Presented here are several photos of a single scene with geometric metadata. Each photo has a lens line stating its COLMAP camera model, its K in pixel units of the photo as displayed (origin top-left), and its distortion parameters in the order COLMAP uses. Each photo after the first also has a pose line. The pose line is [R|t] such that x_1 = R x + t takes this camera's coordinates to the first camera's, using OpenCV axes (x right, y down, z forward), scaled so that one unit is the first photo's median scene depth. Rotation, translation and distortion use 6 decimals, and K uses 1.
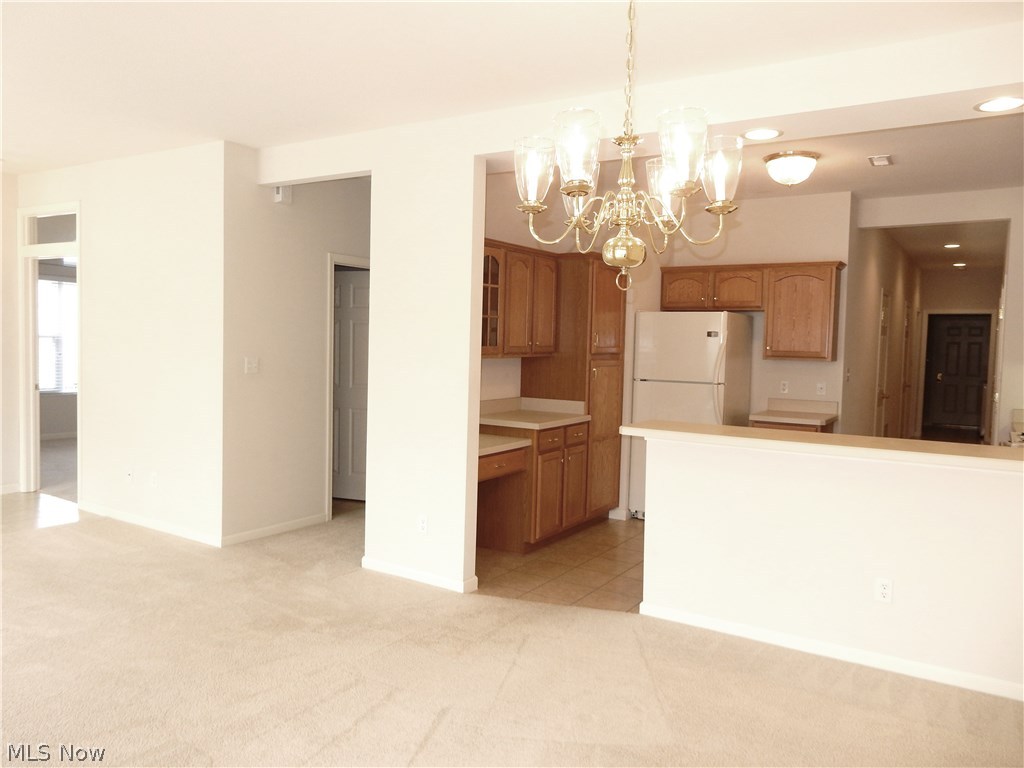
lens RADIAL K [[759.1, 0, 514.4], [0, 759.1, 383.8], [0, 0, 1]] dist [0.014877, -0.005087]
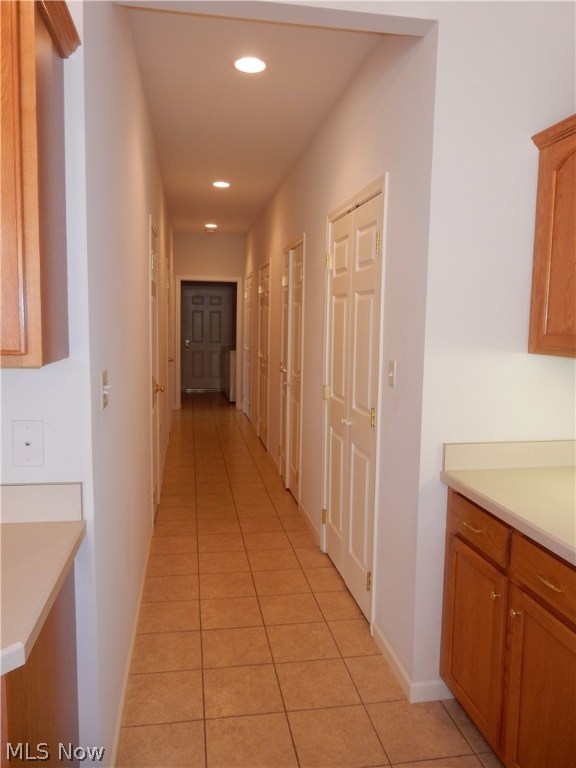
lens RADIAL K [[569.3, 0, 293.4], [0, 569.3, 384.3], [0, 0, 1]] dist [0.014877, -0.005087]
pose [[0.742175, -0.087546, 0.664464, 0.443486], [0.039881, 0.995444, 0.086610, -0.049679], [-0.669019, -0.037780, 0.742284, 1.008920]]
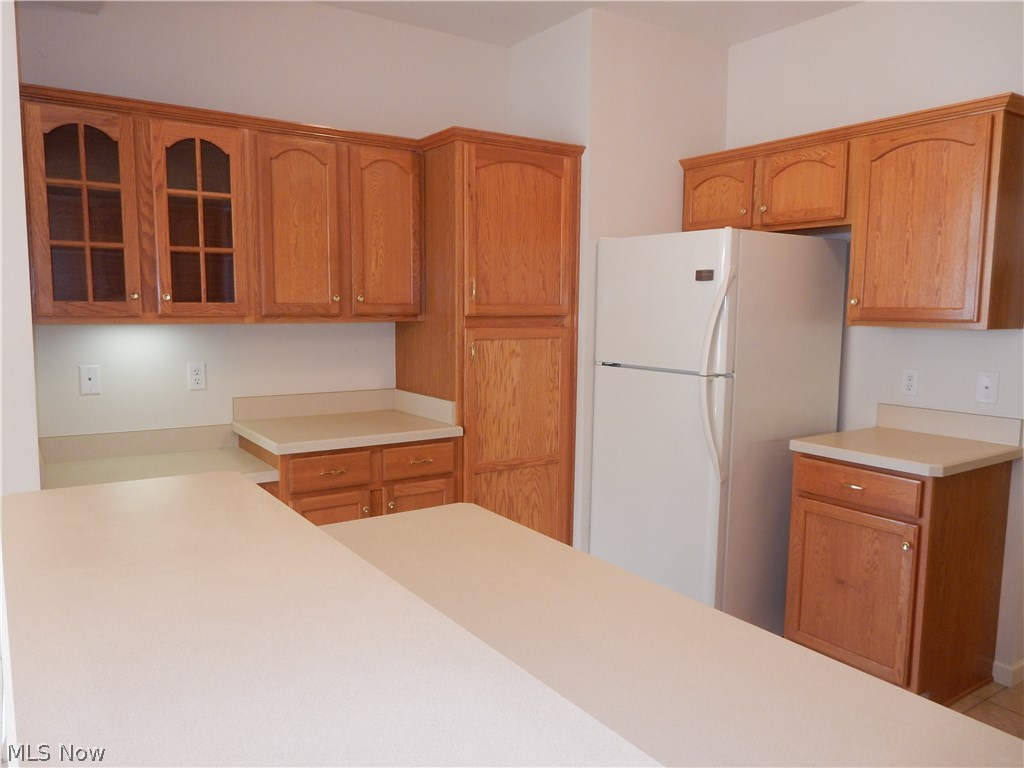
lens RADIAL K [[759.1, 0, 512.7], [0, 759.1, 387.3], [0, 0, 1]] dist [0.014877, -0.005087]
pose [[0.914384, 0.030188, -0.403722, 0.333613], [-0.011154, 0.998716, 0.049414, -0.014514], [0.404695, -0.040680, 0.913546, 0.468698]]
